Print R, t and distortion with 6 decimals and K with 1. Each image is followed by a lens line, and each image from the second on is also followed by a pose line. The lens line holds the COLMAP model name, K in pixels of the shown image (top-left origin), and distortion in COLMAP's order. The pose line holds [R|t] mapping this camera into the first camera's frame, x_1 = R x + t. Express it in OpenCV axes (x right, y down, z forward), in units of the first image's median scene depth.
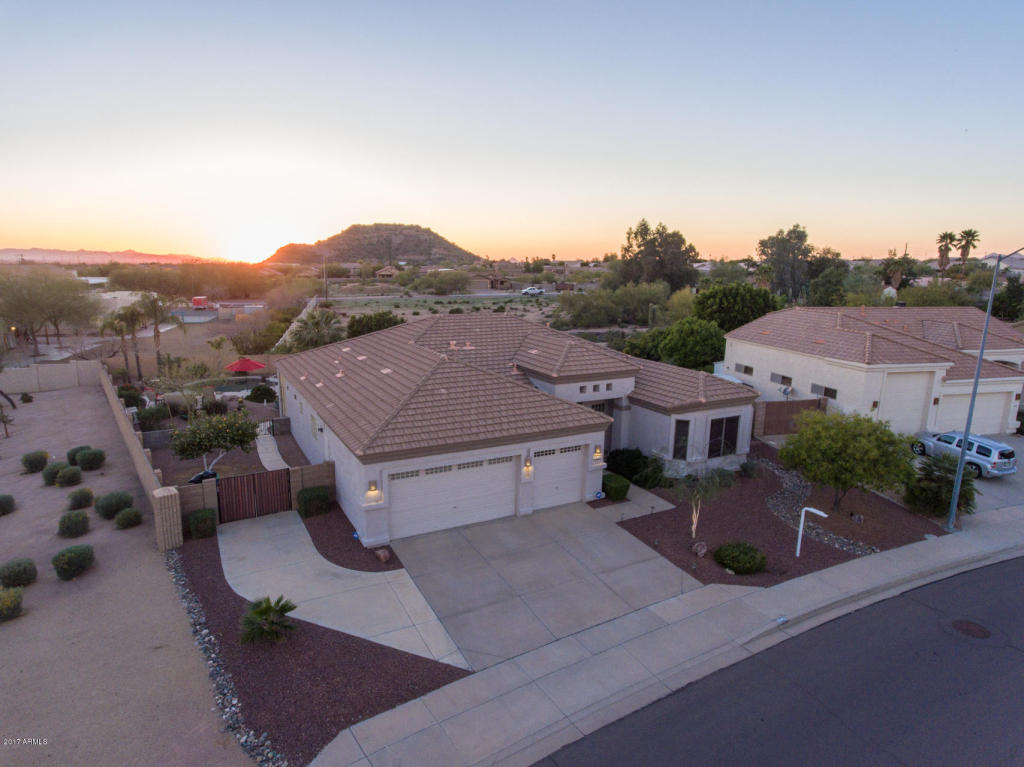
lens RADIAL K [[604.2, 0, 504.4], [0, 604.2, 388.9], [0, 0, 1]] dist [-0.002780, 0.000700]
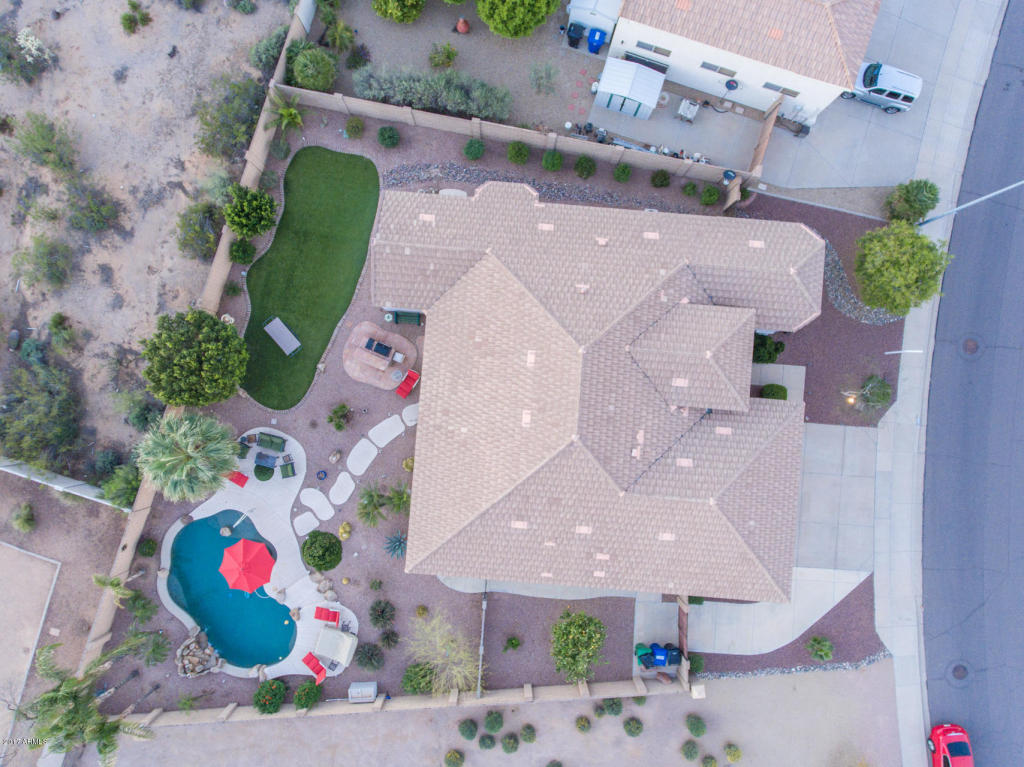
lens RADIAL K [[611.6, 0, 504.9], [0, 611.6, 391.3], [0, 0, 1]] dist [-0.000478, -0.001776]
pose [[0.539305, -0.842108, 0.001786, -0.128590], [0.176417, 0.115055, 0.977568, -1.179471], [-0.823424, -0.526893, 0.210612, 1.116692]]
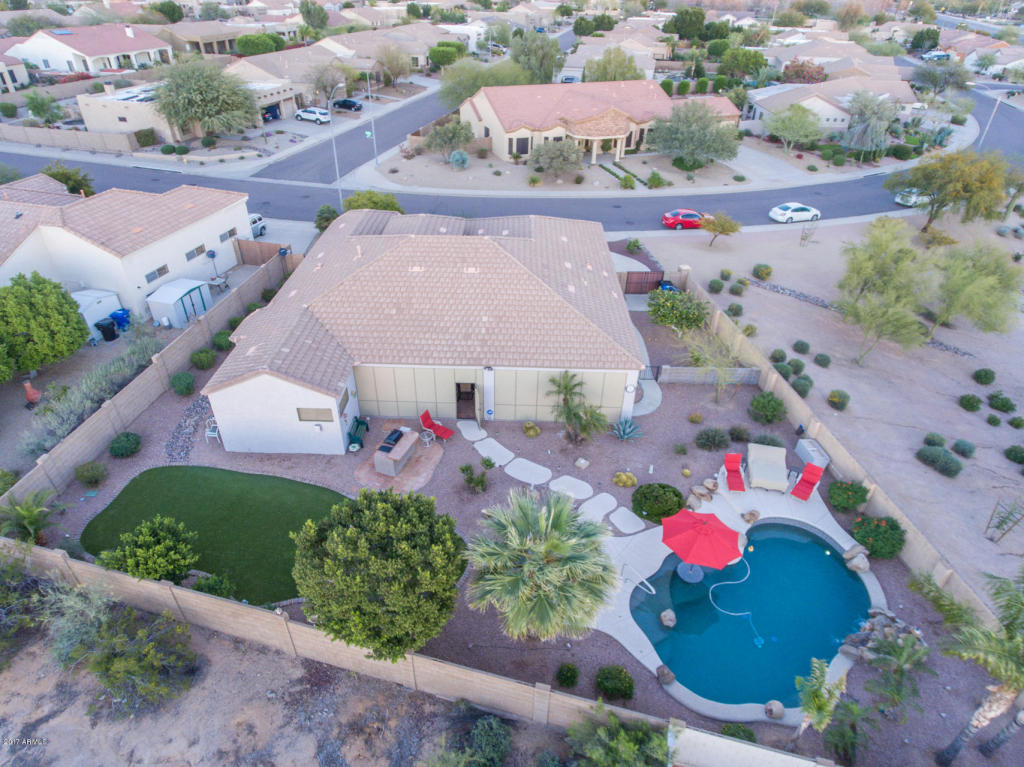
lens RADIAL K [[611.6, 0, 504.9], [0, 611.6, 391.3], [0, 0, 1]] dist [-0.000478, -0.001776]
pose [[-0.868506, -0.298654, 0.395606, -0.717699], [0.076983, 0.707154, 0.702857, -0.779049], [-0.489665, 0.640890, -0.591176, 2.070104]]
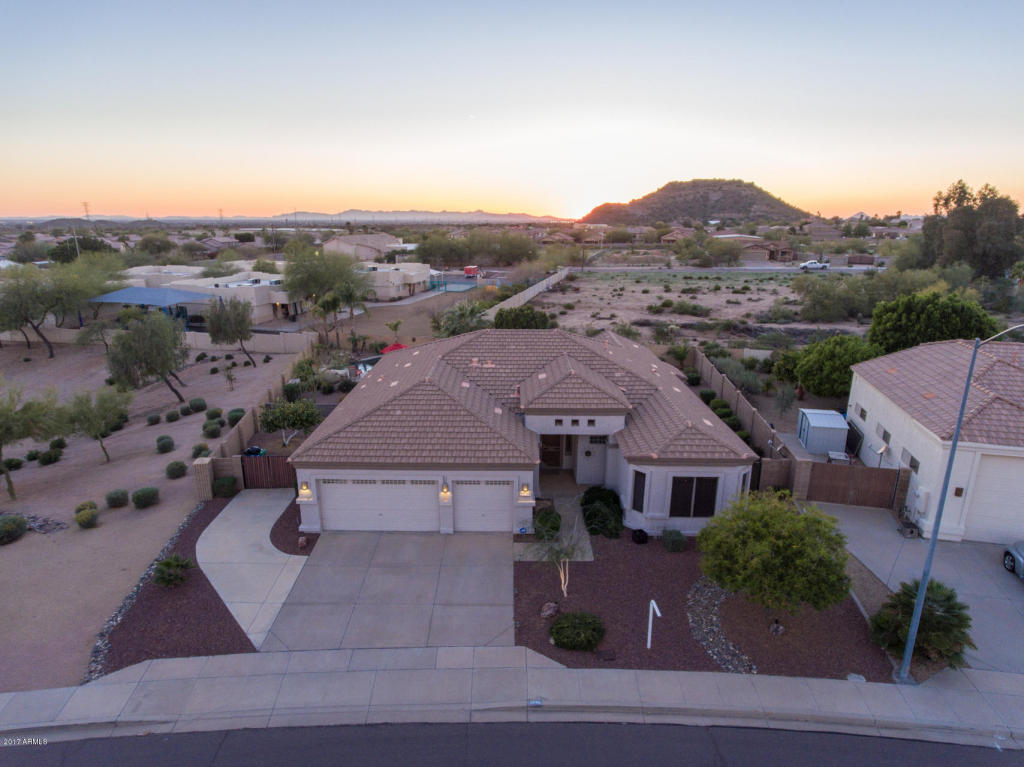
lens RADIAL K [[604.2, 0, 504.4], [0, 604.2, 388.9], [0, 0, 1]] dist [-0.002780, 0.000700]
pose [[0.875645, 0.120330, -0.467725, 0.521373], [-0.088614, 0.992053, 0.089325, -0.138338], [0.474756, -0.036770, 0.879349, 0.073689]]
